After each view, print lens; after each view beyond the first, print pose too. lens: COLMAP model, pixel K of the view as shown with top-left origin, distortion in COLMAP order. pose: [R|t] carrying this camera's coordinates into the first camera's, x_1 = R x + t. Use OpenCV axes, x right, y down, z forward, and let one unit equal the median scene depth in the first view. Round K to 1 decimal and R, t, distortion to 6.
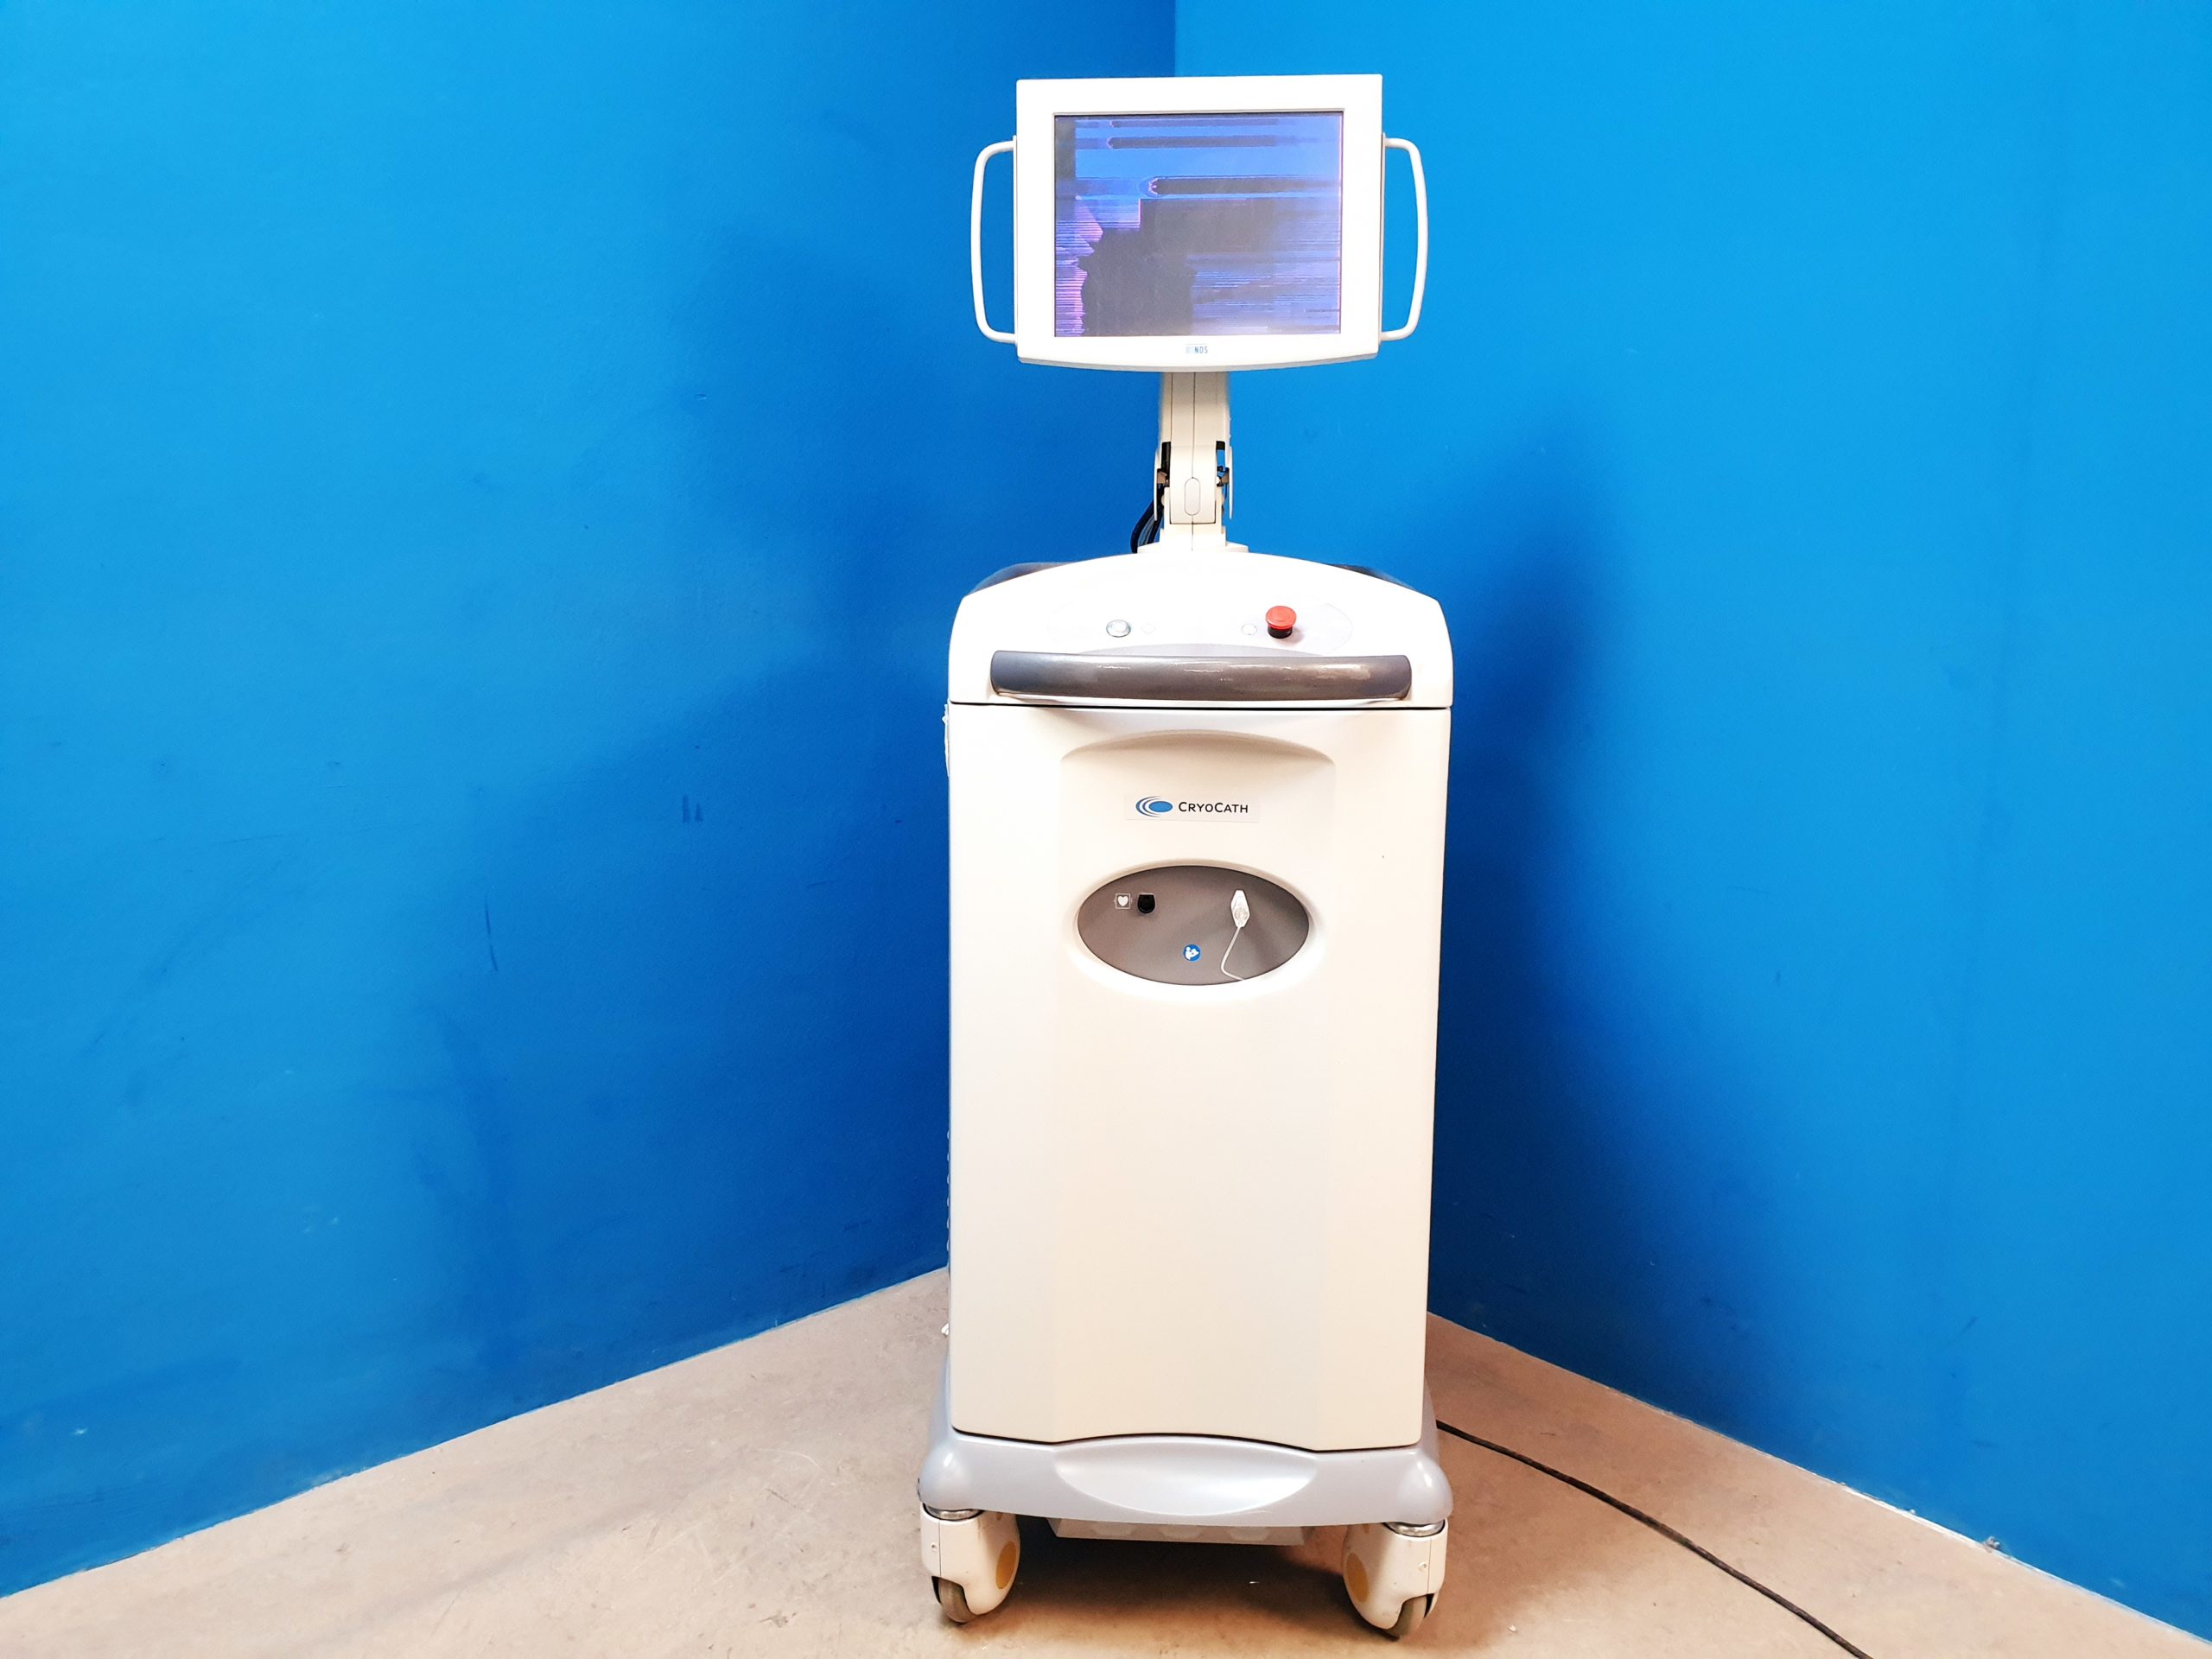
lens RADIAL K [[1742.9, 0, 1089.9], [0, 1742.9, 831.5], [0, 0, 1]] dist [-0.002718, 0.032514]
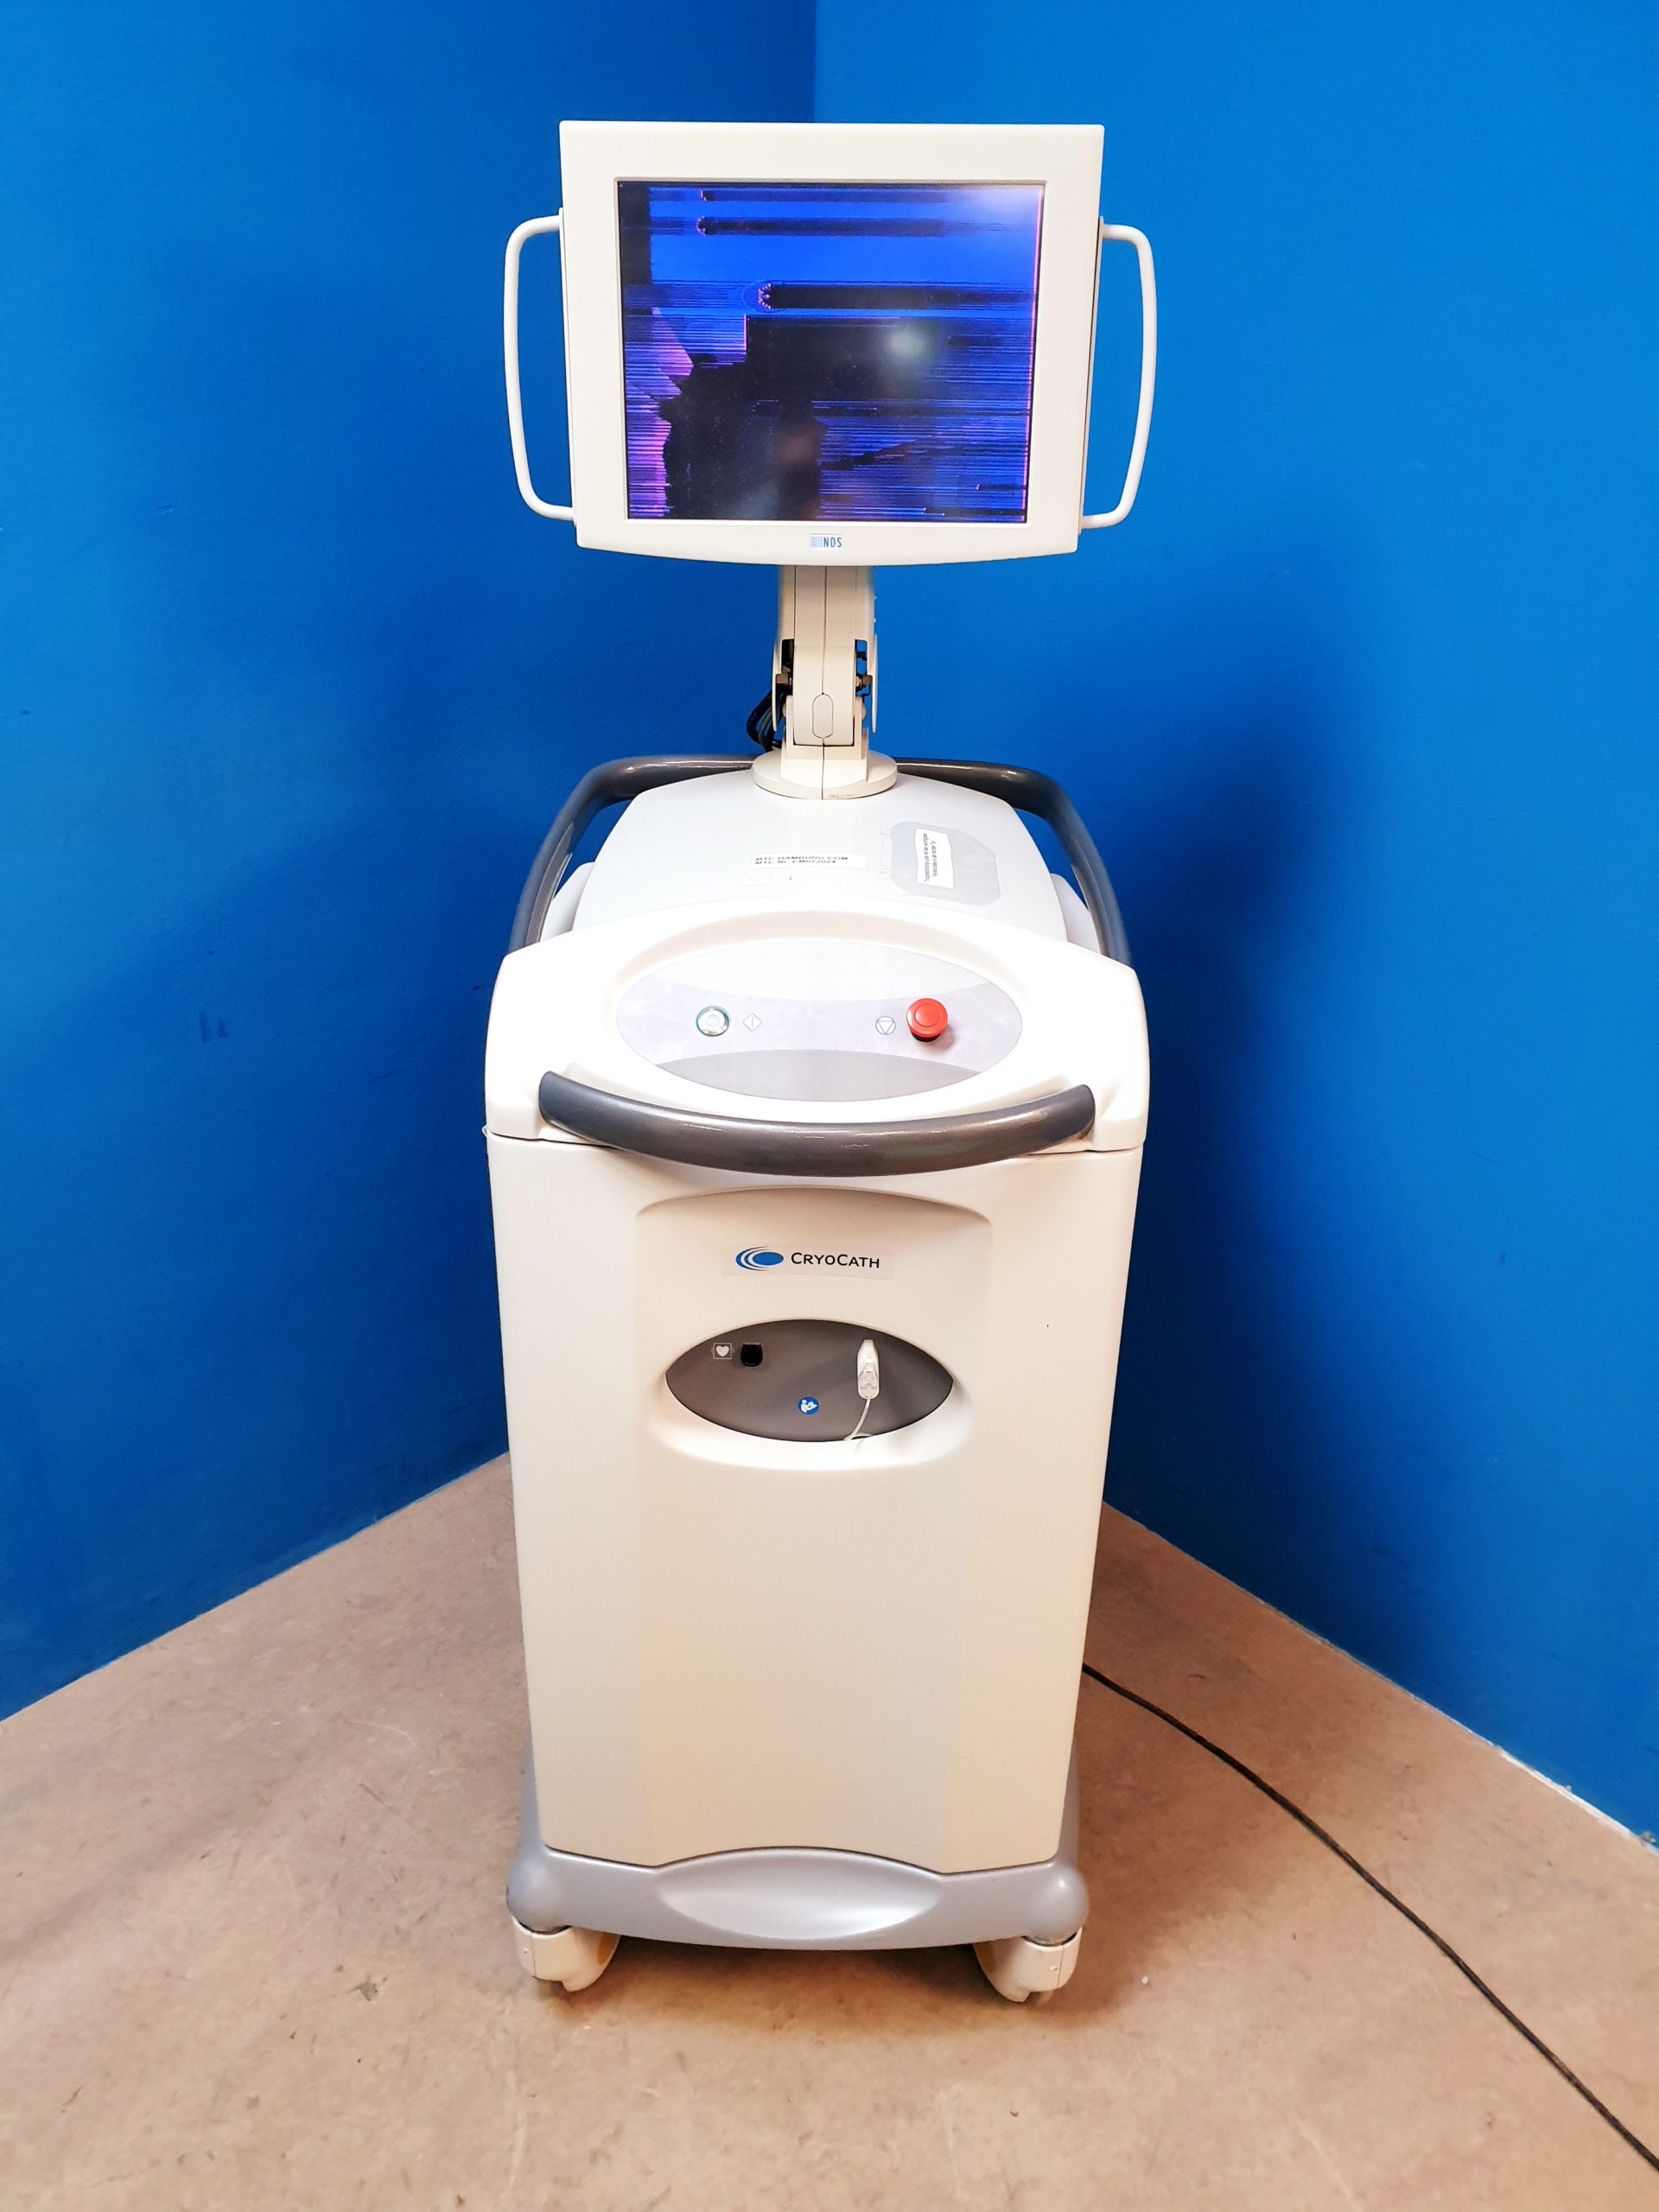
lens RADIAL K [[1742.9, 0, 814.8], [0, 1742.9, 1120.4], [0, 0, 1]] dist [-0.002718, 0.032514]
pose [[0.999522, -0.003988, 0.030648, 0.032556], [-0.005953, 0.948225, 0.317543, -0.273172], [-0.030327, -0.317573, 0.947749, 0.236399]]
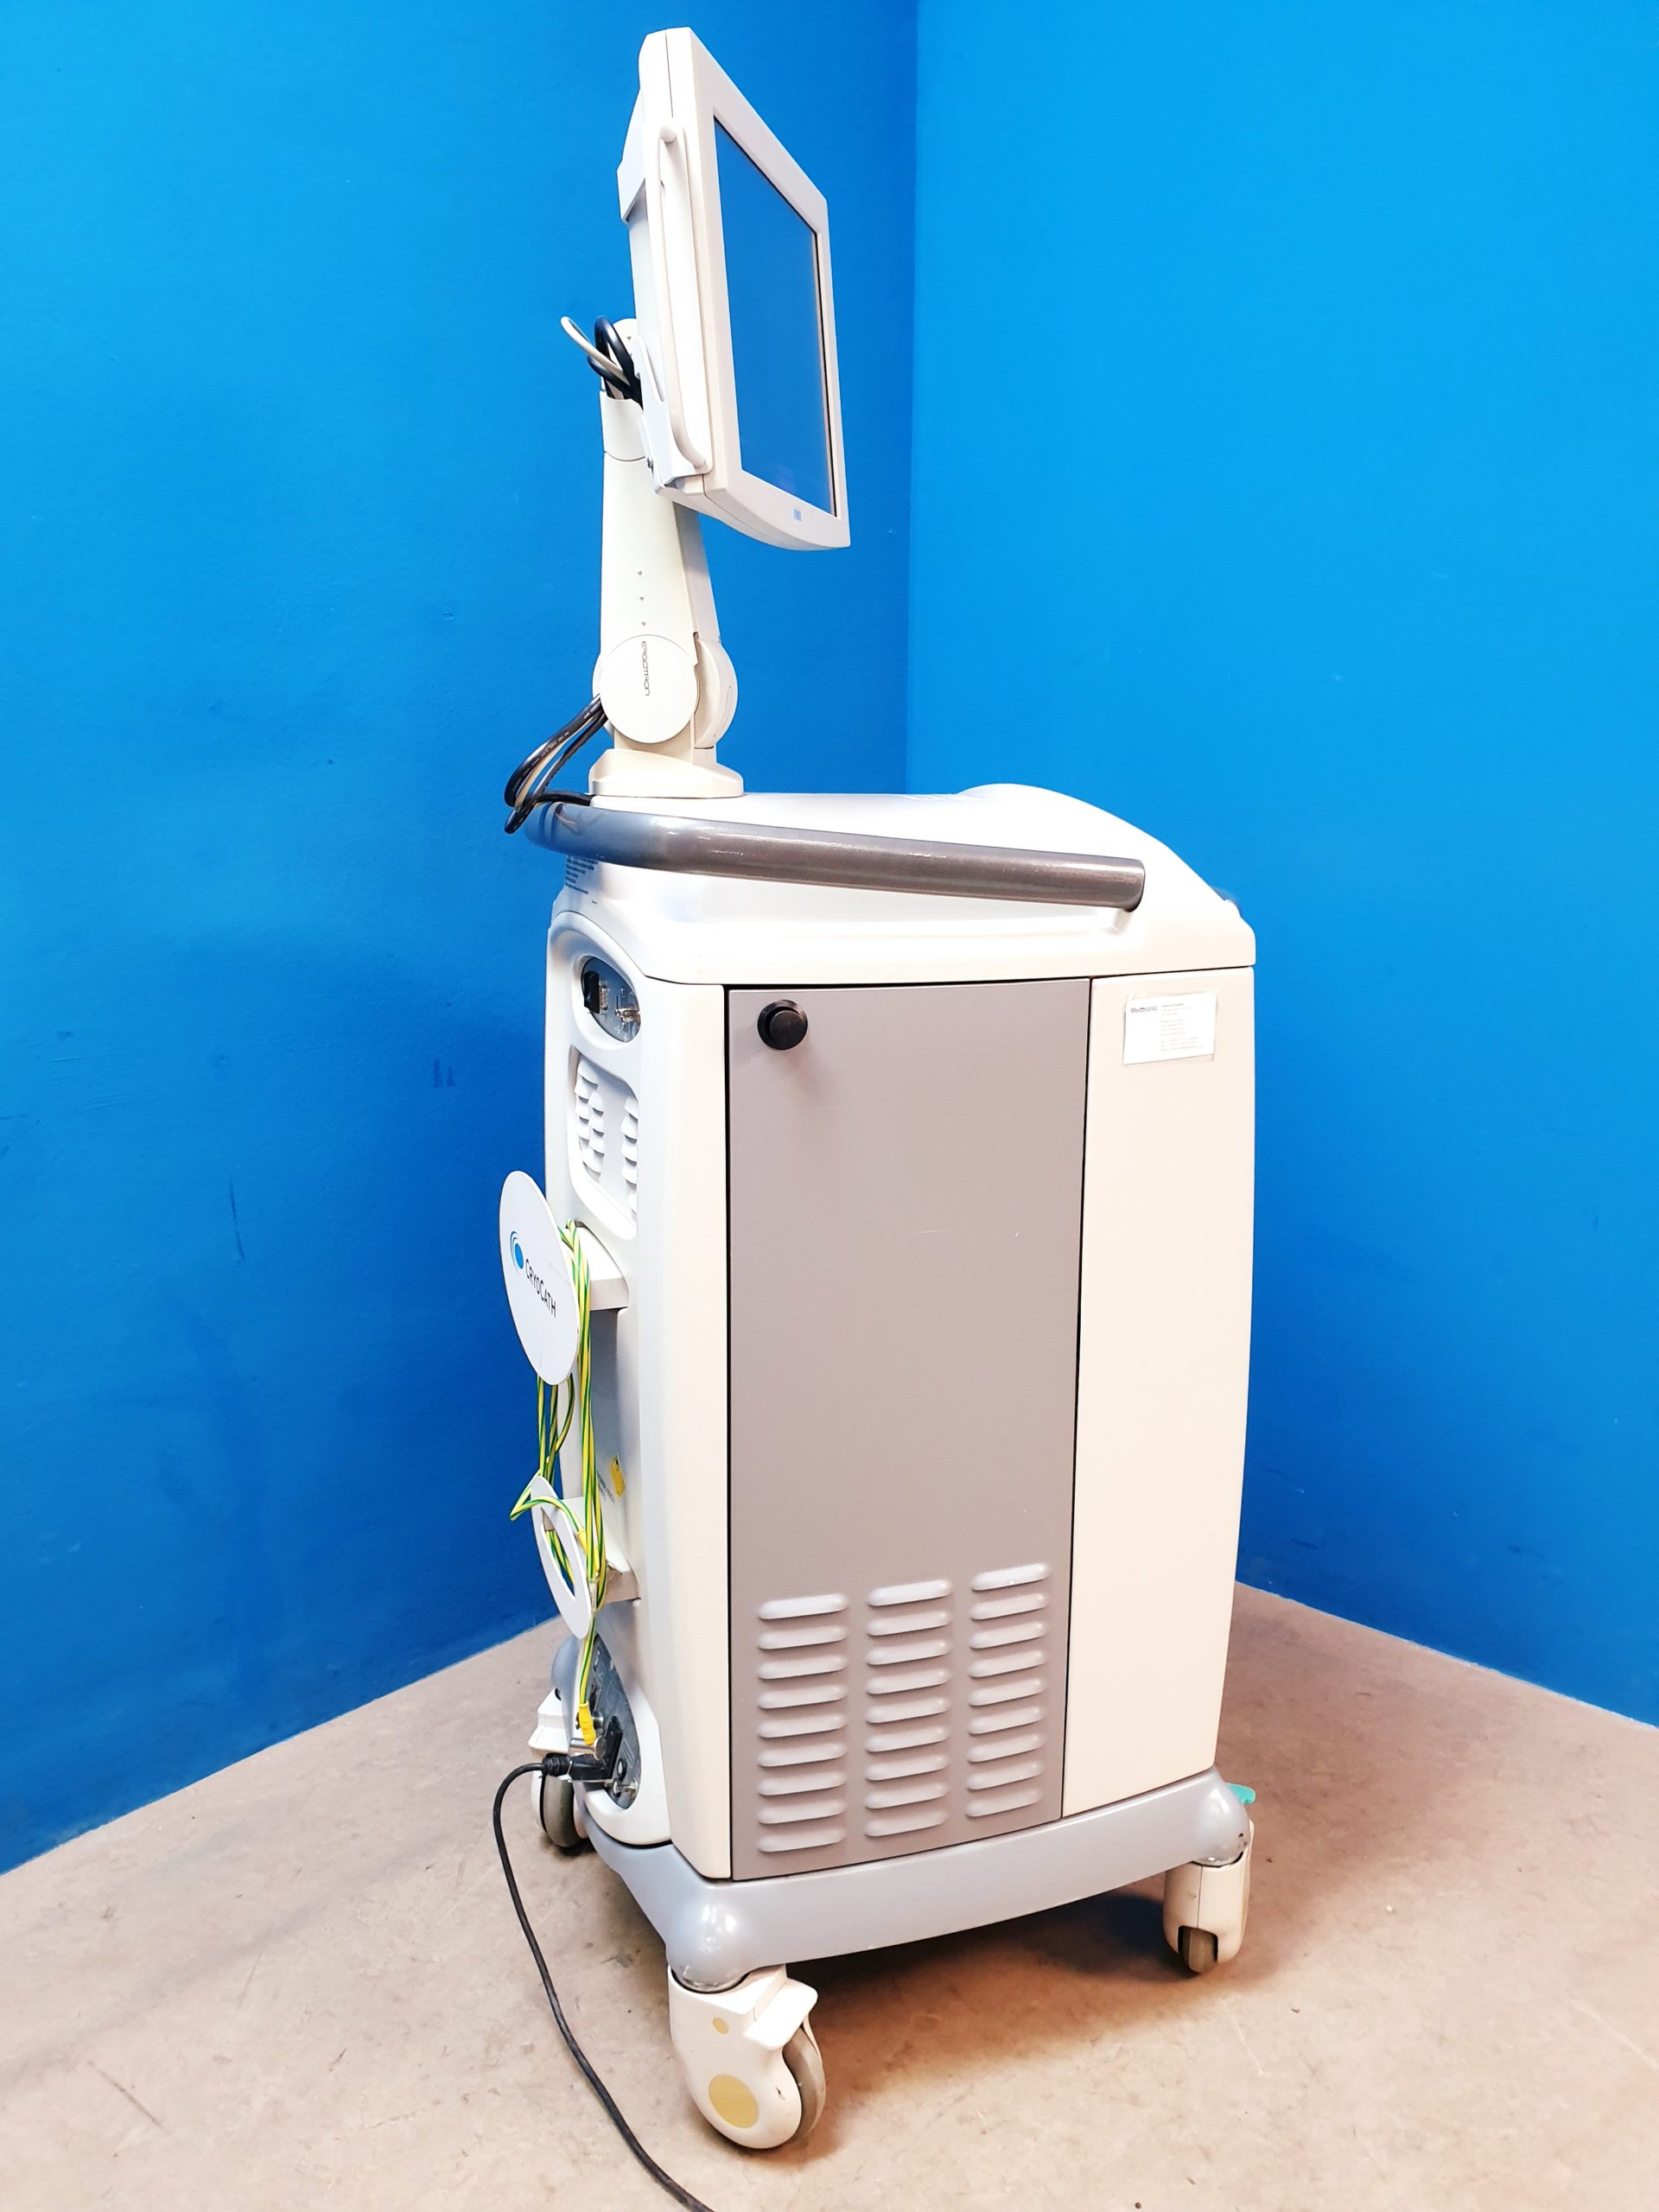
lens RADIAL K [[1742.9, 0, 844.9], [0, 1742.9, 1119.9], [0, 0, 1]] dist [-0.002718, 0.032514]
pose [[0.993311, -0.025697, 0.112578, -0.144993], [0.022401, 0.999285, 0.030447, -0.013327], [-0.113280, -0.027721, 0.993176, 0.083009]]
